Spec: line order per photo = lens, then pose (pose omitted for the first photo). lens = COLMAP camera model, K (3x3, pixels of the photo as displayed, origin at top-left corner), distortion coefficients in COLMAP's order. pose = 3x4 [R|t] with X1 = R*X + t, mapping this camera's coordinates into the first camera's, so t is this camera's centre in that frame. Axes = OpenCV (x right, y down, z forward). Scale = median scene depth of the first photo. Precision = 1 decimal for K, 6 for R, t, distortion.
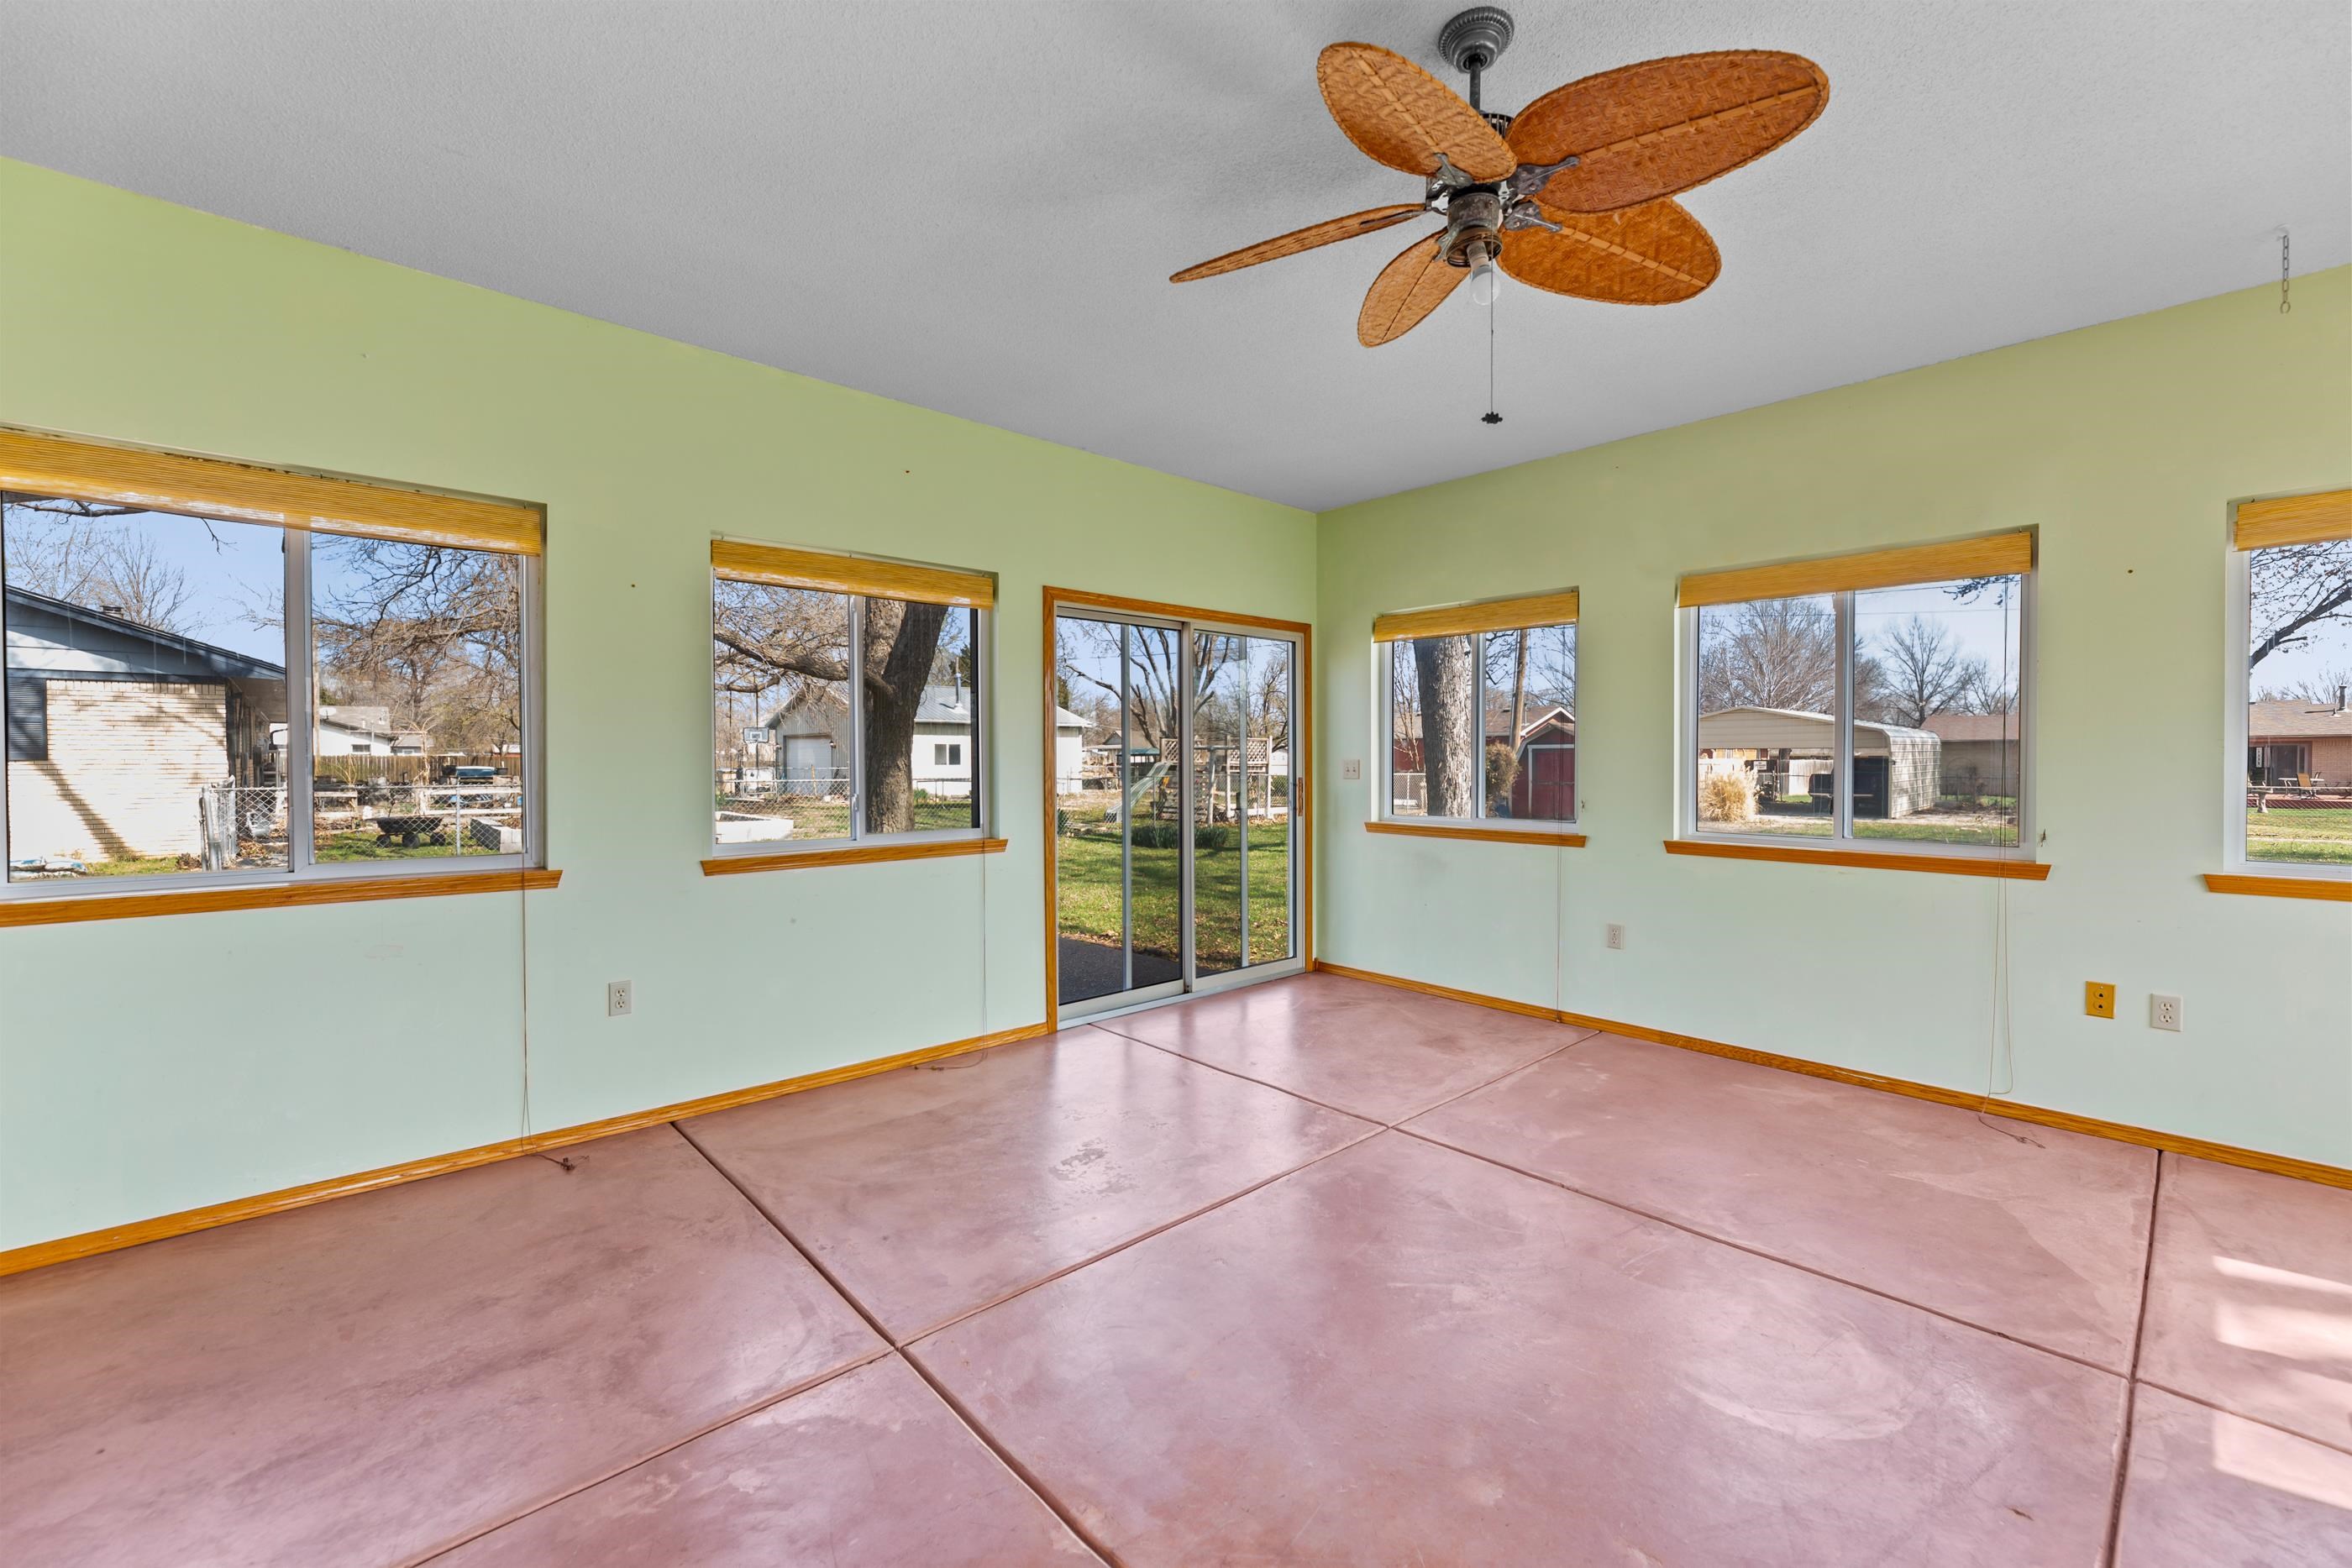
lens RADIAL K [[952.3, 0, 1174.7], [0, 952.3, 773.5], [0, 0, 1]] dist [-0.001248, -0.000894]
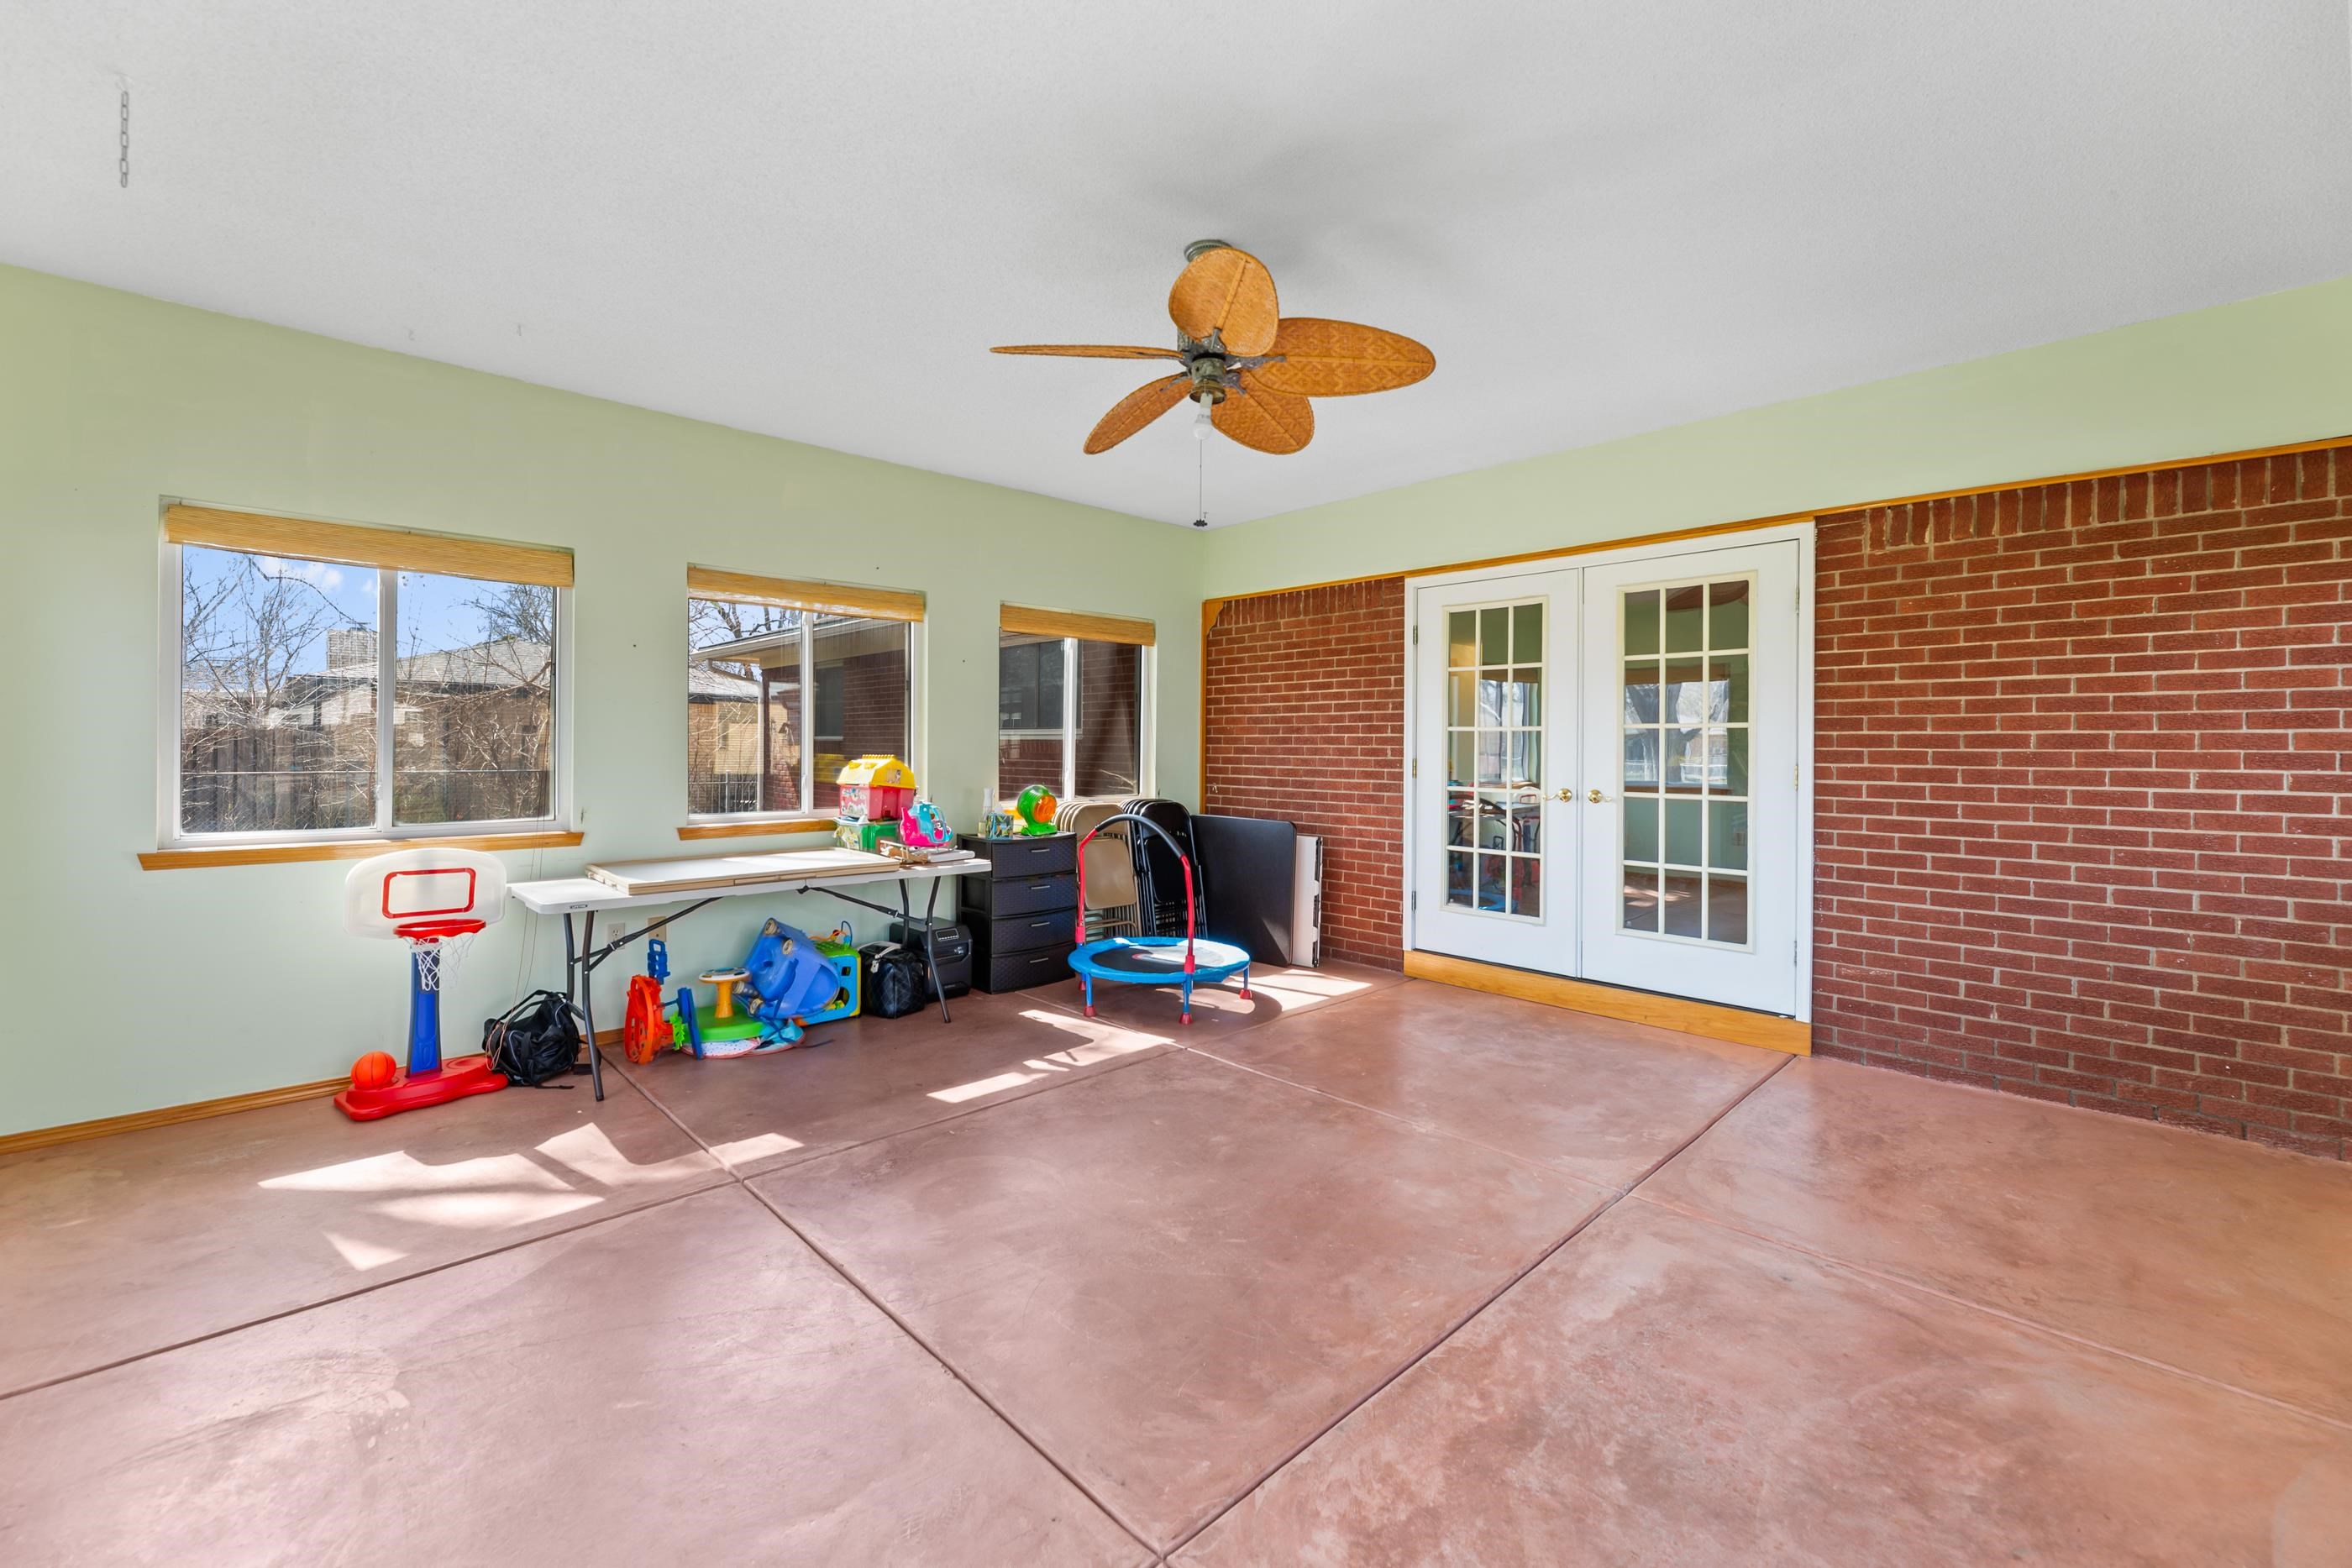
lens RADIAL K [[952.3, 0, 1177.5], [0, 952.3, 764.9], [0, 0, 1]] dist [-0.001248, -0.000894]
pose [[-0.999810, -0.005507, -0.018680, 0.340647], [-0.006068, 0.999527, 0.030145, -0.030098], [0.018505, 0.030253, -0.999371, 2.163685]]
